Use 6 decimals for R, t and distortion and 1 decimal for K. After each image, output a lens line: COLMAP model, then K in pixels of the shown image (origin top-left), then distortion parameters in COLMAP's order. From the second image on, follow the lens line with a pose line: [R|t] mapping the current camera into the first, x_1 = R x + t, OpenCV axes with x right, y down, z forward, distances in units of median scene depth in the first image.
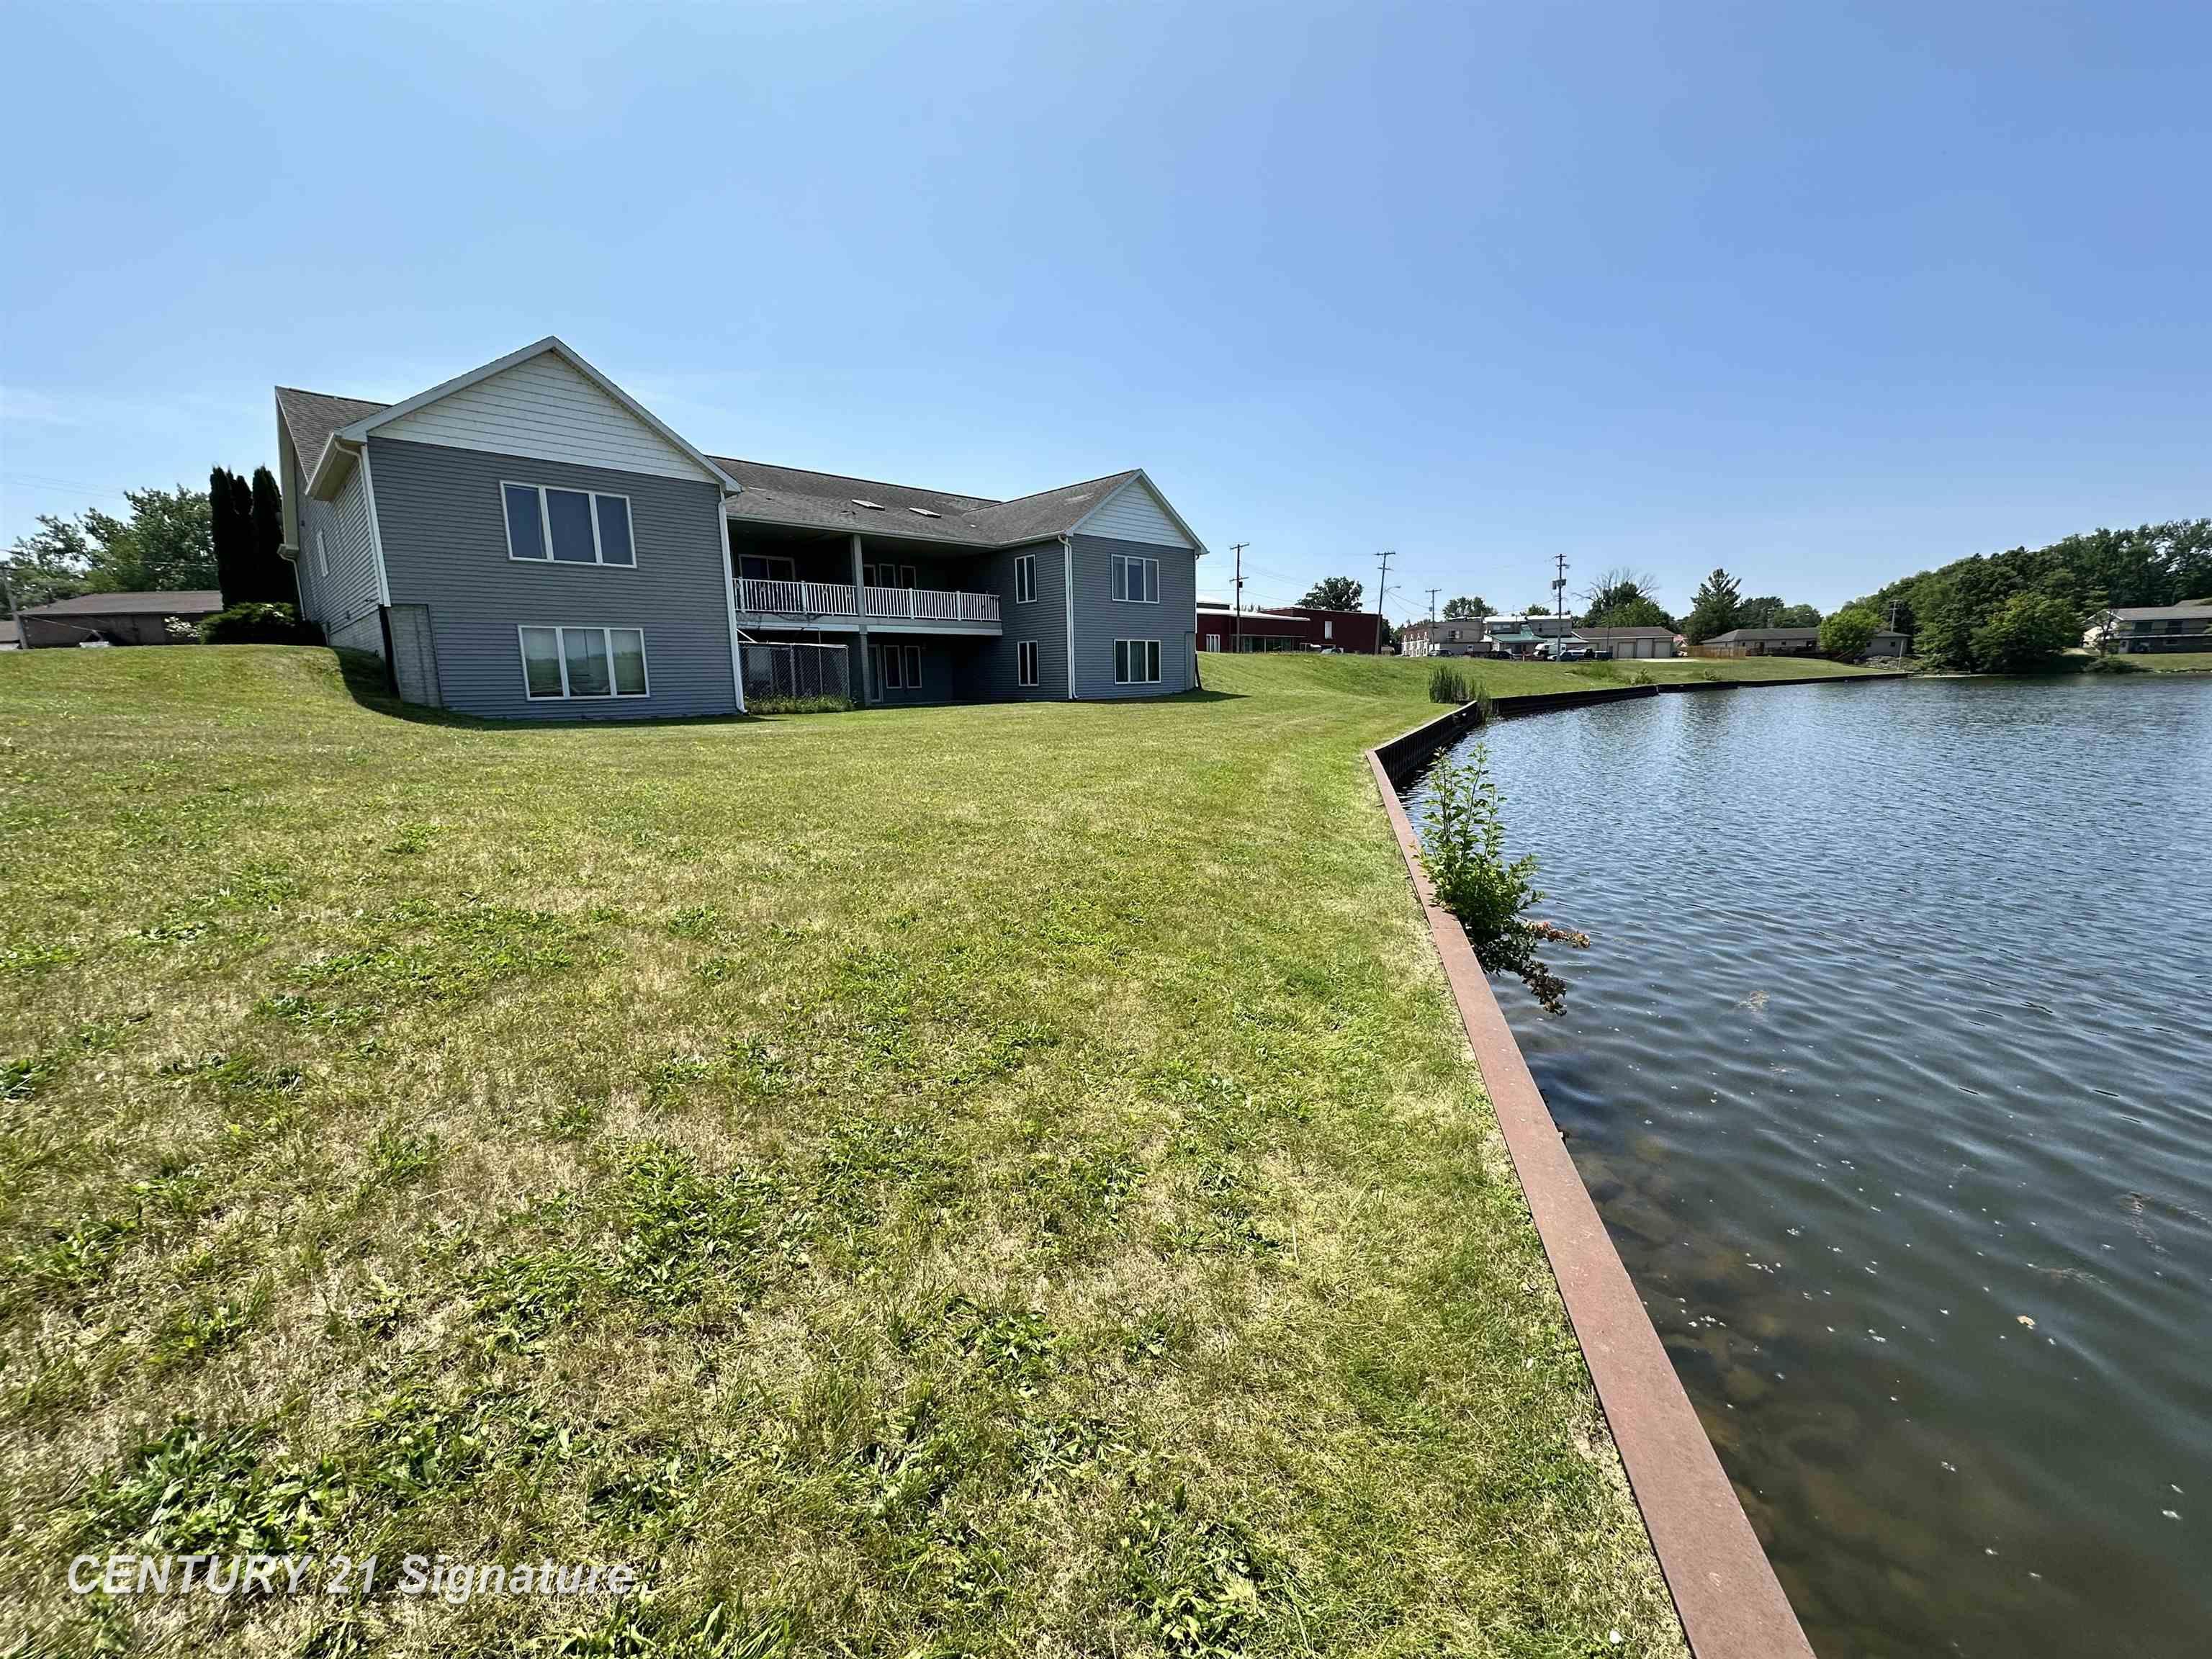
lens RADIAL K [[889.8, 0, 1106.0], [0, 889.8, 829.5], [0, 0, 1]] dist [0.003103, -0.000117]
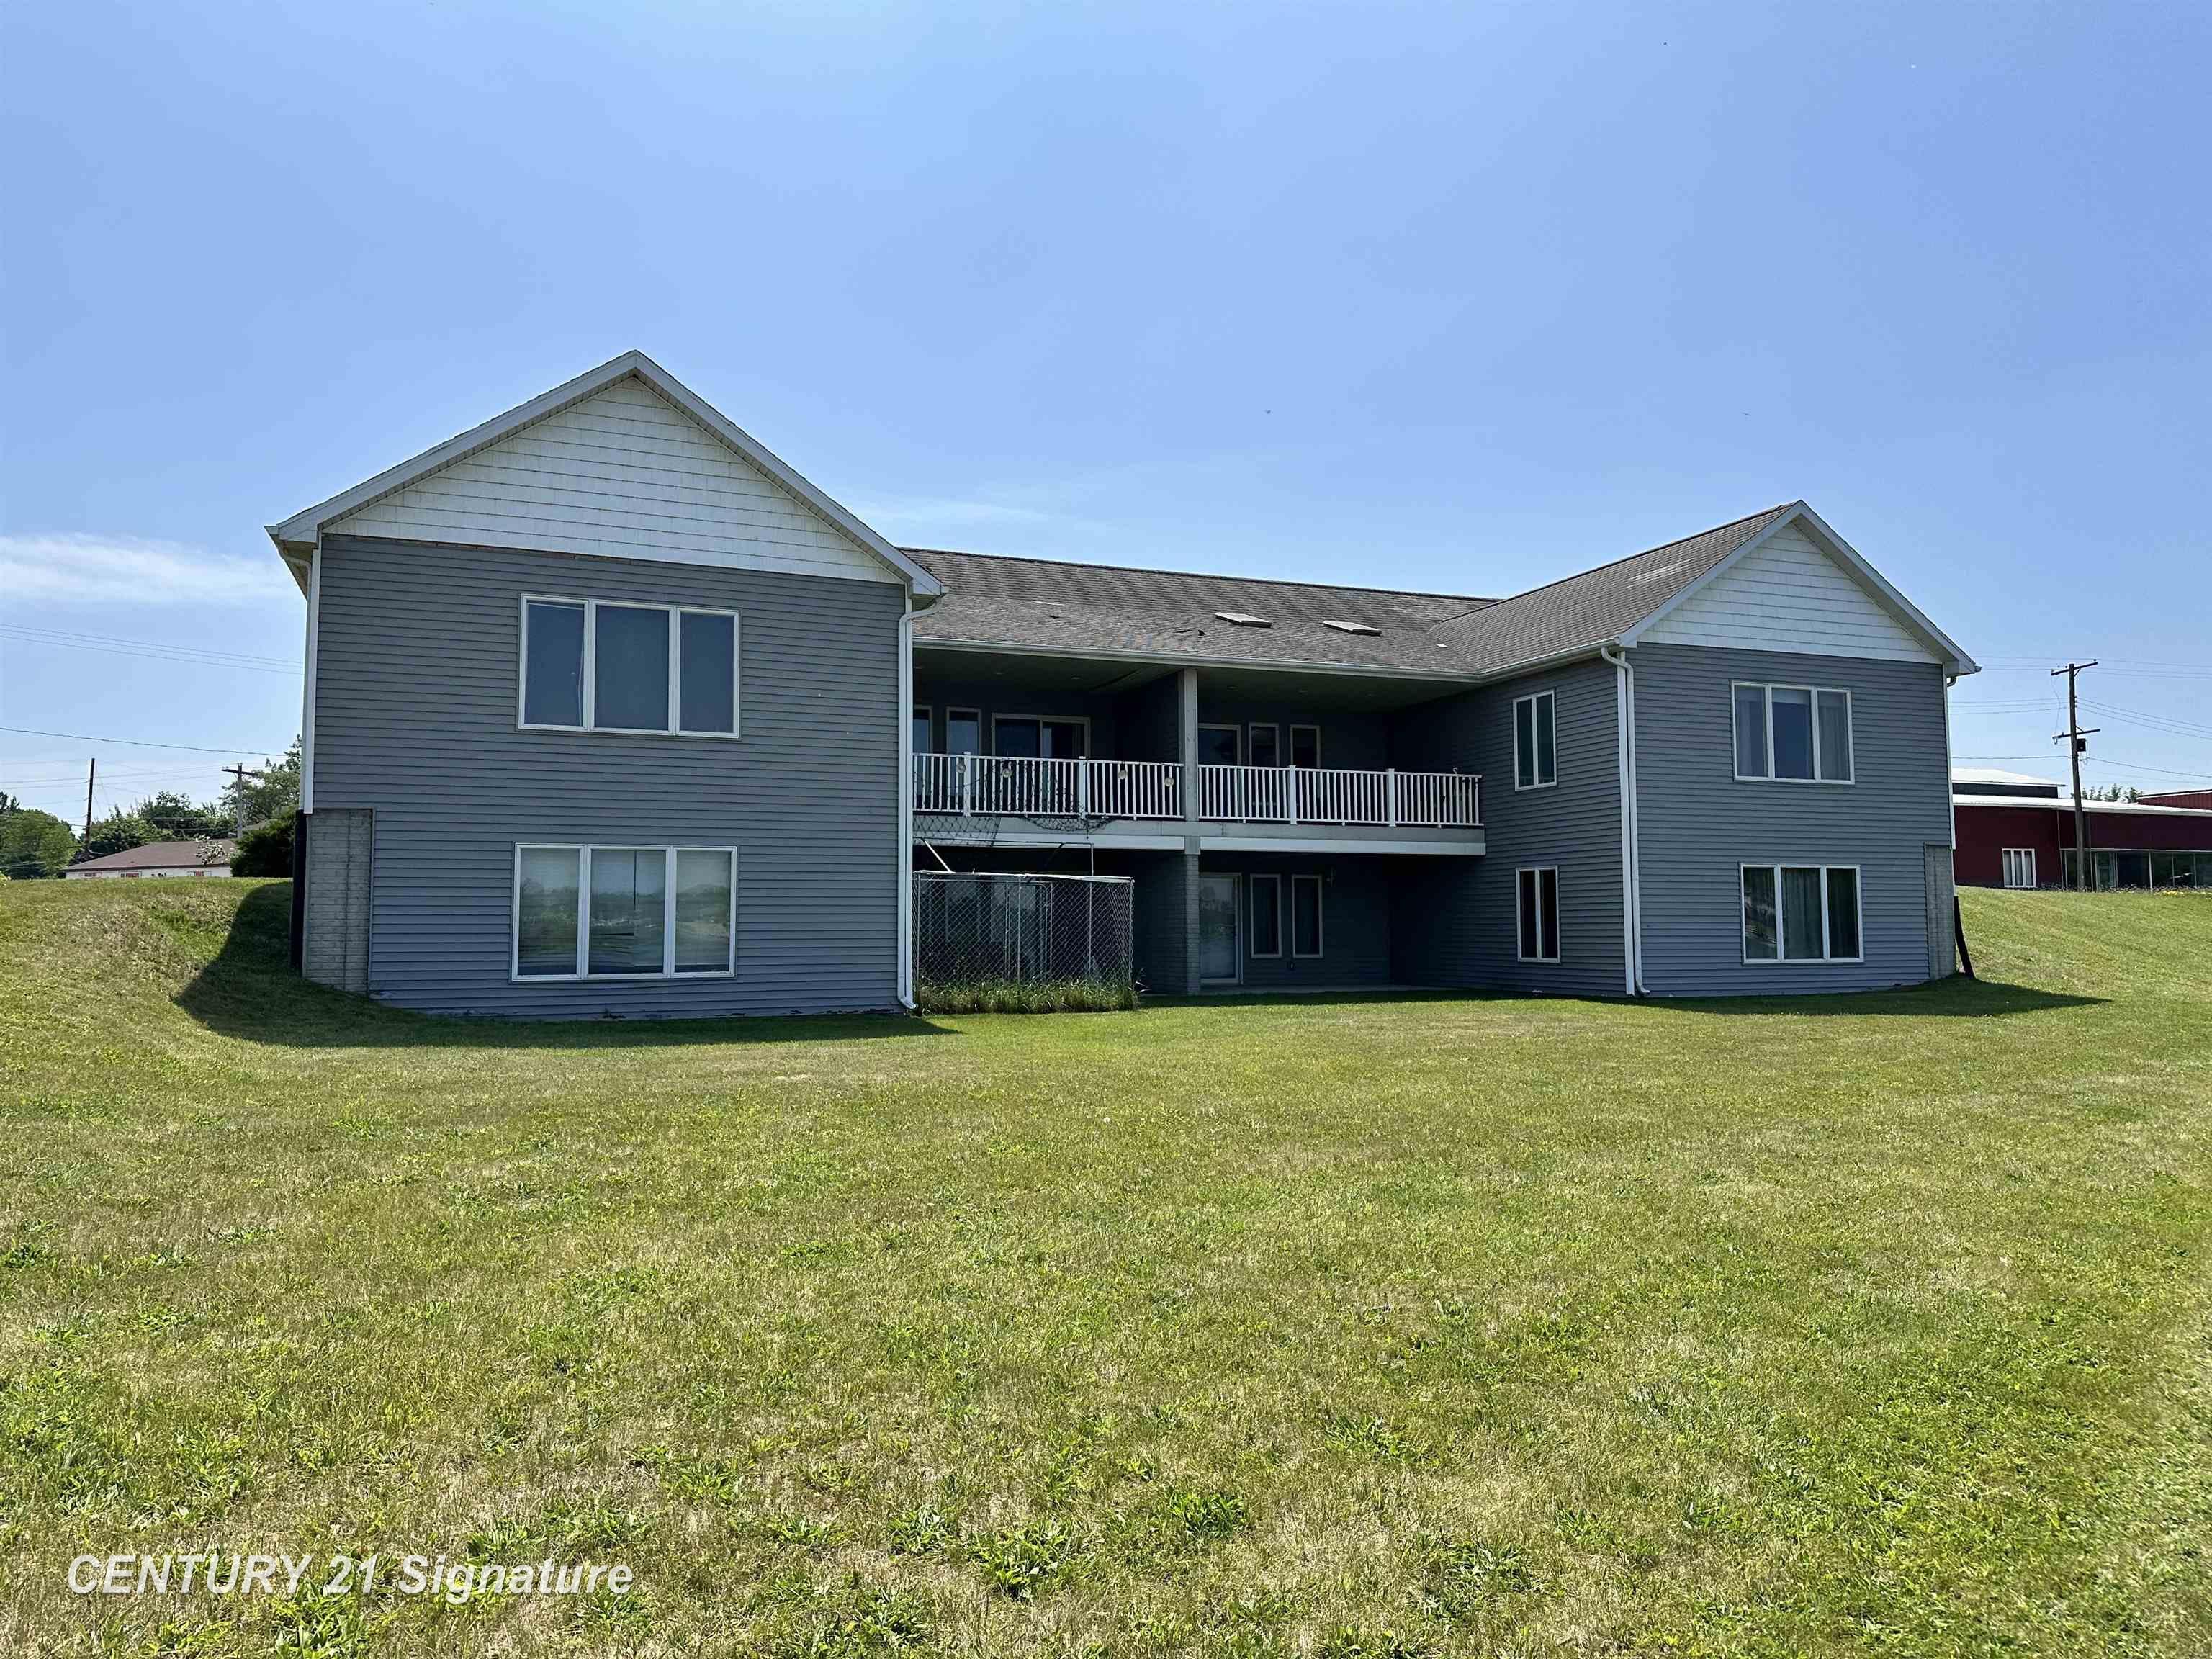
lens RADIAL K [[1556.4, 0, 1106.0], [0, 1556.4, 829.5], [0, 0, 1]] dist [0.096533, -0.105026]
pose [[0.917677, -0.009639, -0.397211, 0.037307], [-0.080678, 0.974360, -0.210035, -0.044035], [0.389051, 0.224790, 0.893370, 0.189184]]
